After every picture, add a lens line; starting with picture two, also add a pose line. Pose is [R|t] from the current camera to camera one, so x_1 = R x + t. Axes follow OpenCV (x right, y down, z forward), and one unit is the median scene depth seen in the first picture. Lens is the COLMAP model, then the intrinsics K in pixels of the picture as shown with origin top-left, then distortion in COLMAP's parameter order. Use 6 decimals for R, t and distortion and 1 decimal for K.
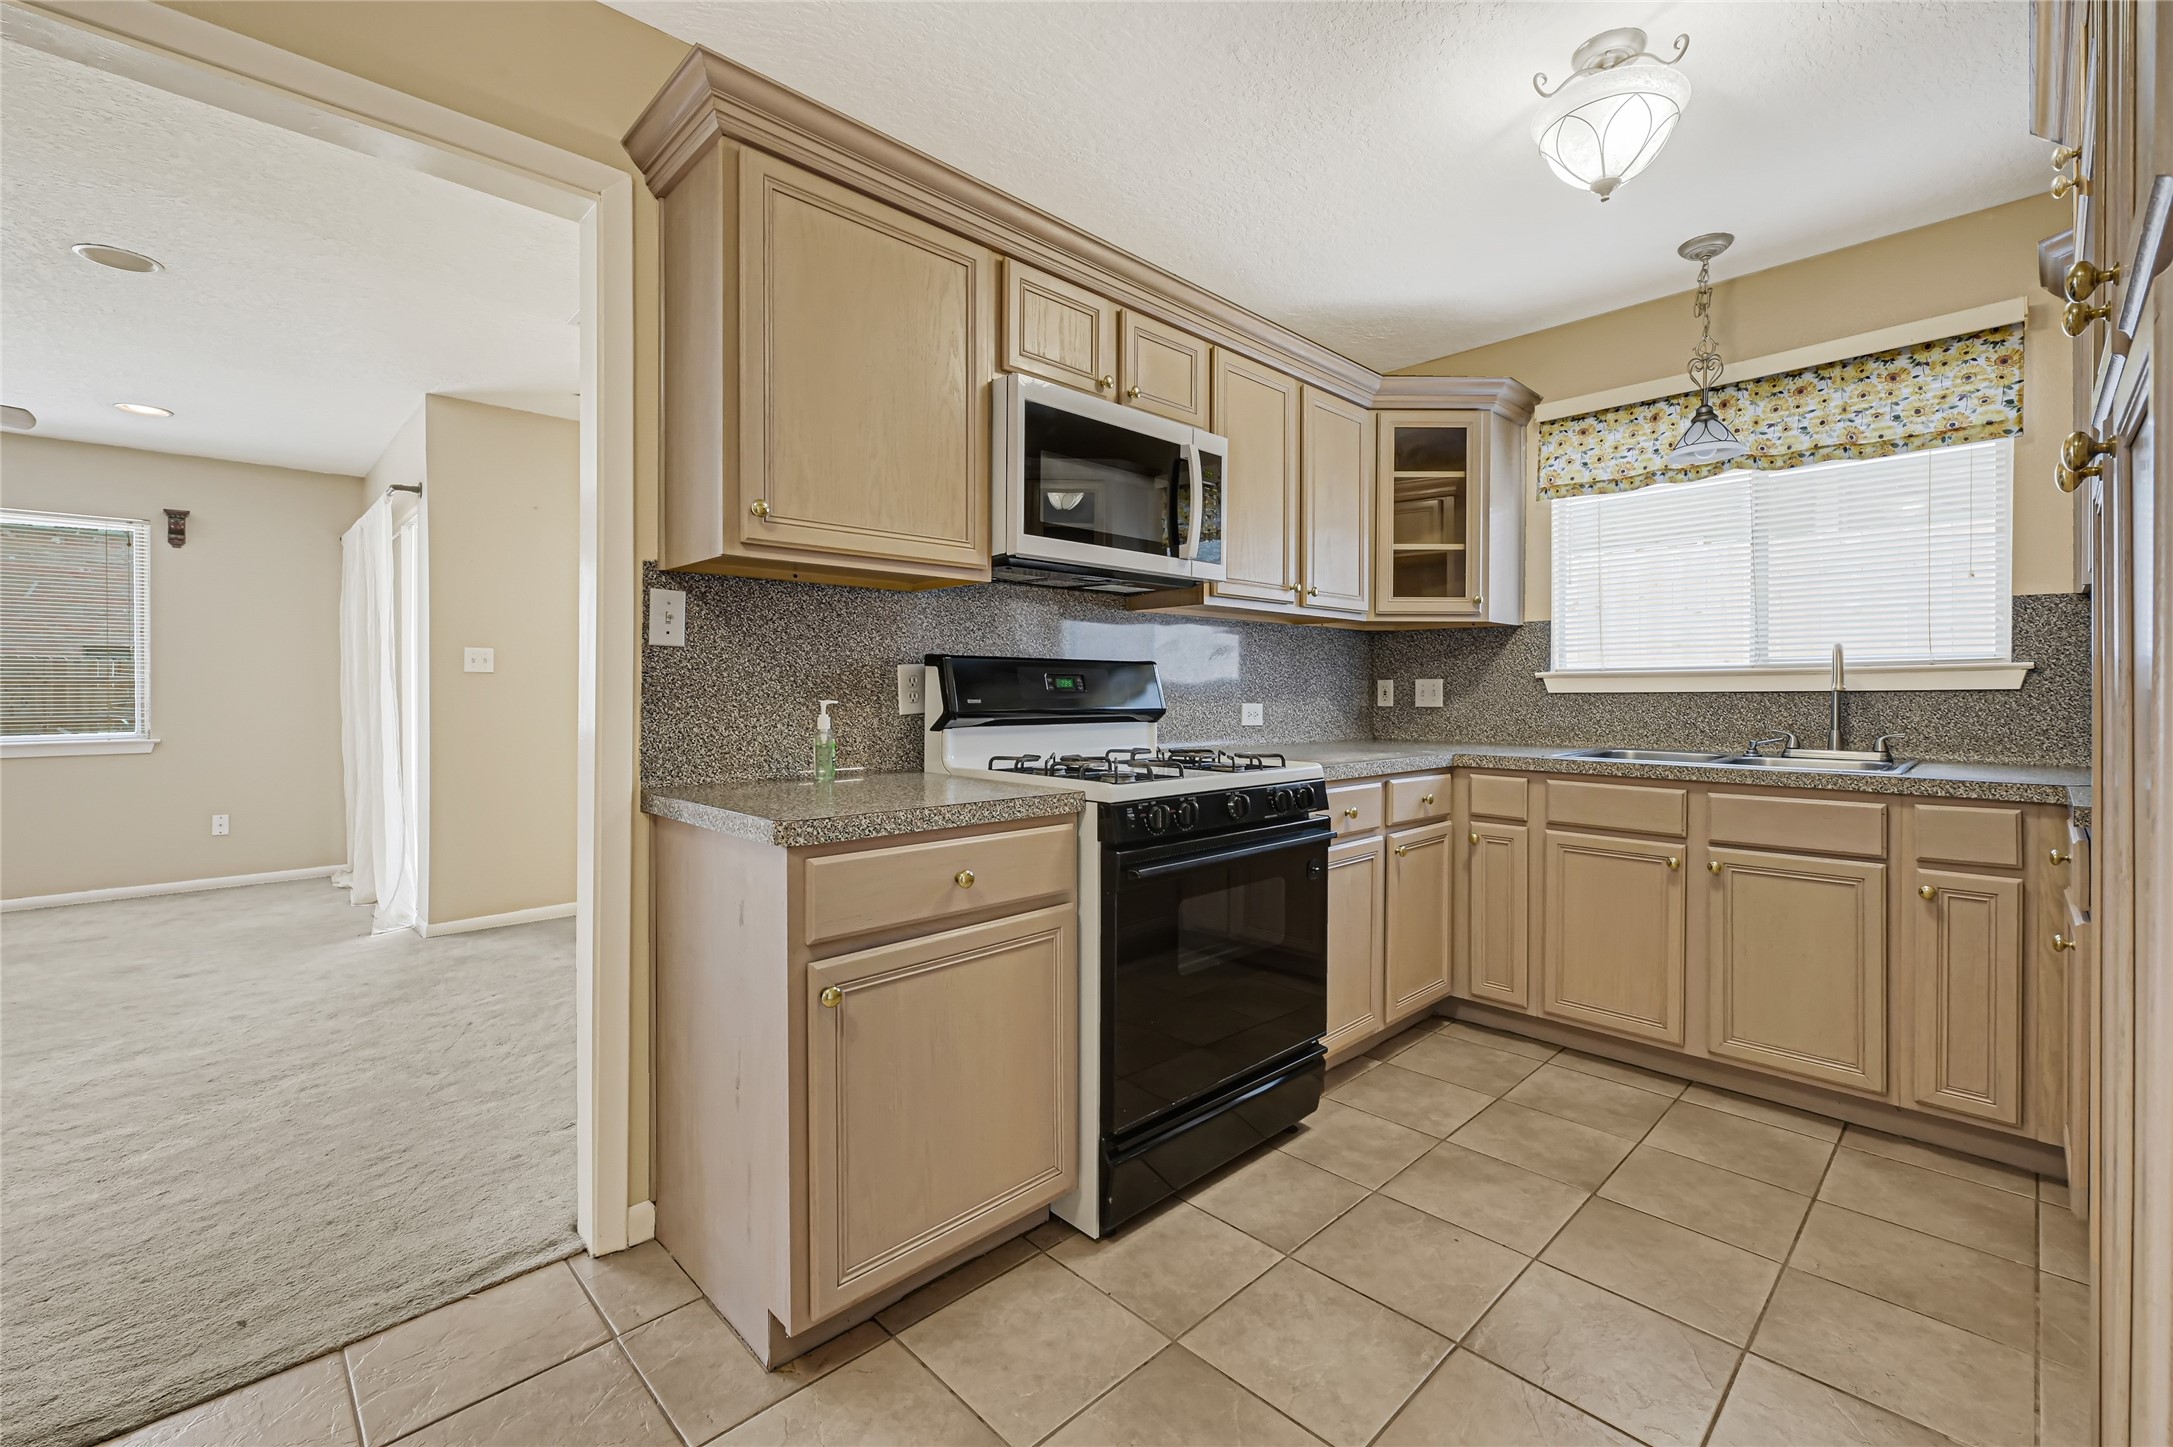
lens RADIAL K [[913.7, 0, 1098.6], [0, 913.7, 699.9], [0, 0, 1]] dist [0.001725, 0.001579]
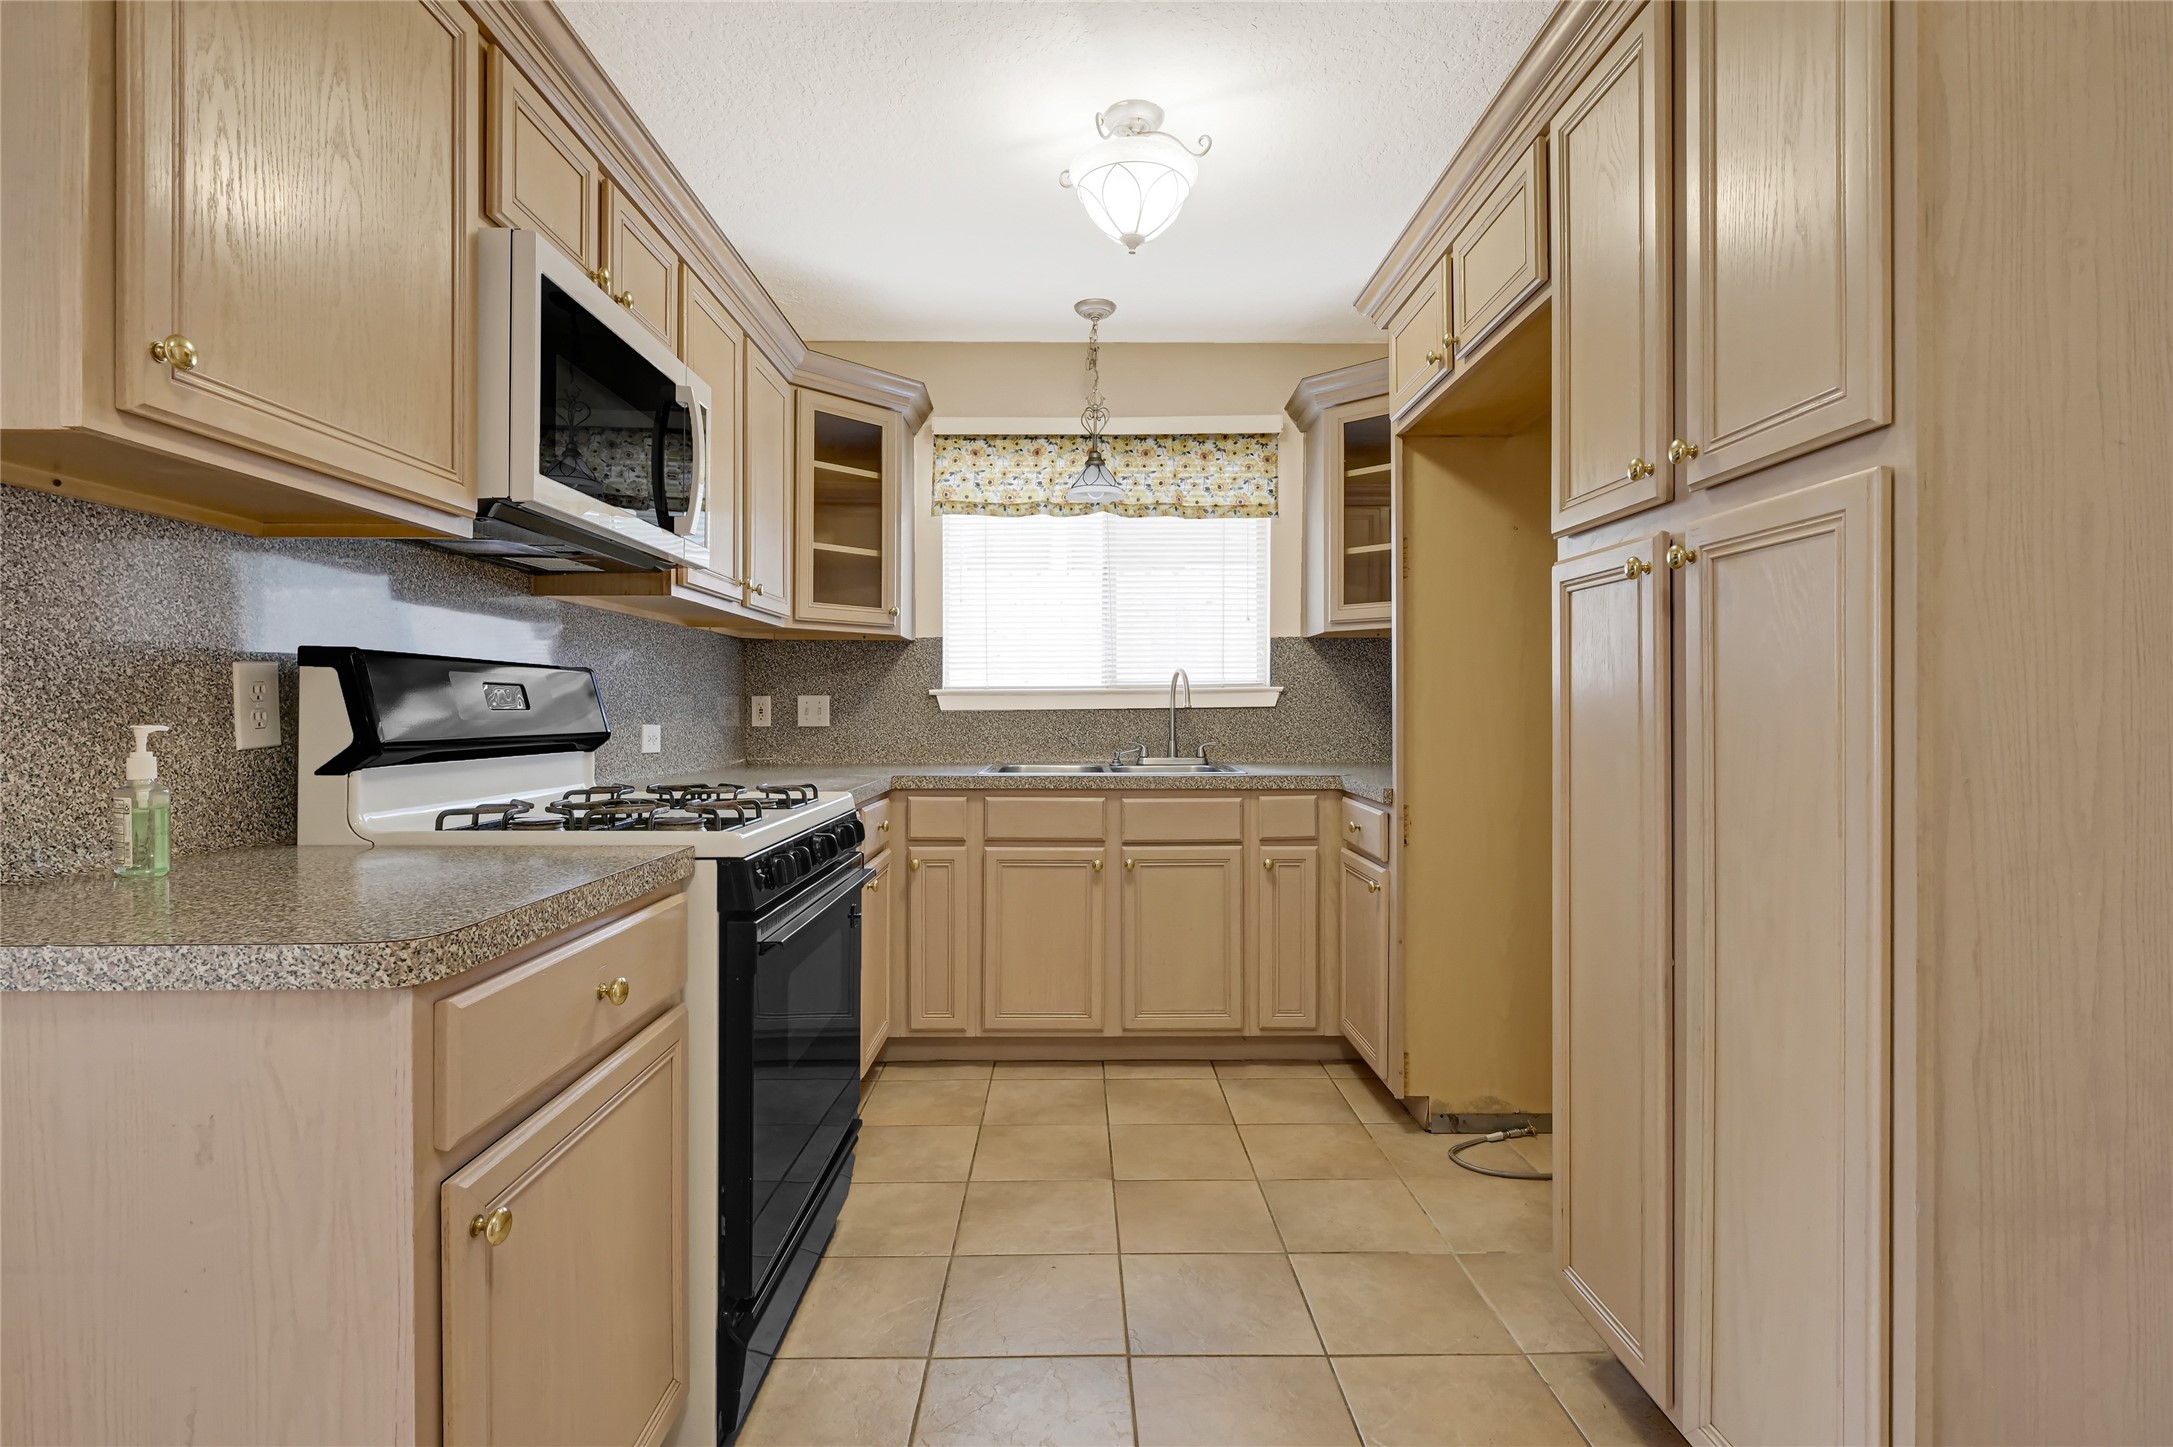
lens RADIAL K [[1046.0, 0, 1085.3], [0, 1046.0, 716.3], [0, 0, 1]] dist [0.002958, 0.001144]
pose [[0.690697, -0.005622, 0.723123, -0.289581], [0.008032, 0.999968, 0.000102, -0.000207], [-0.723100, 0.005738, 0.690720, 0.144276]]
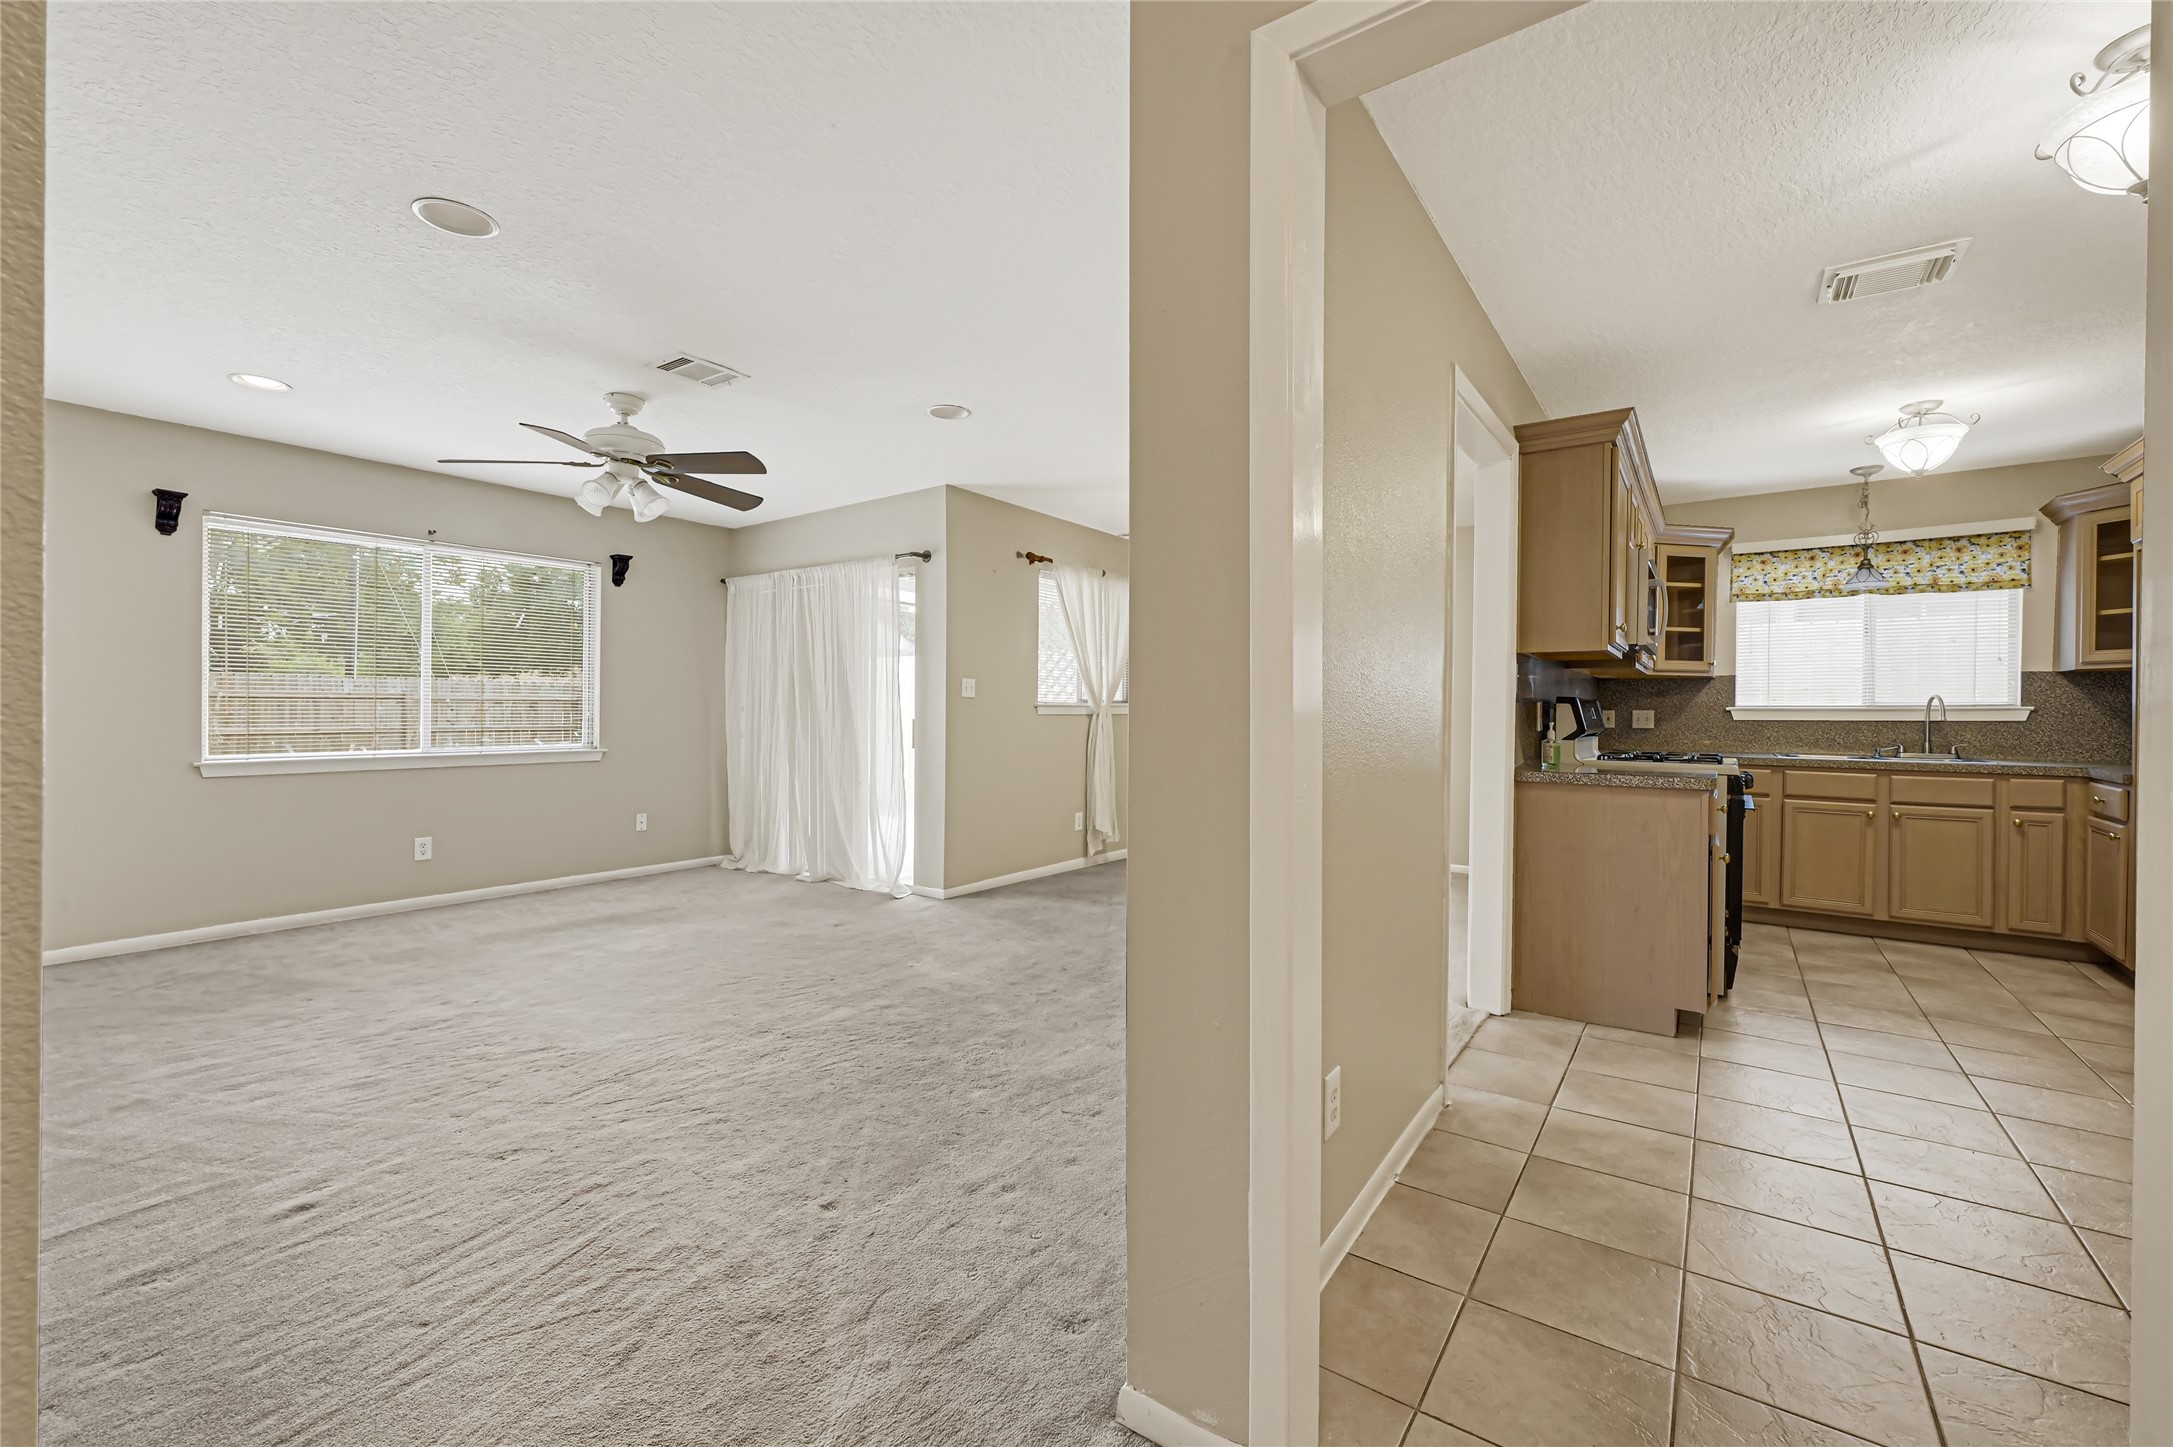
lens RADIAL K [[913.7, 0, 1072.3], [0, 913.7, 713.8], [0, 0, 1]] dist [0.001725, 0.001579]
pose [[0.983929, 0.008519, 0.178358, -1.268647], [-0.007407, 0.999949, -0.006900, 0.001579], [-0.178408, 0.005468, 0.983941, -0.512820]]
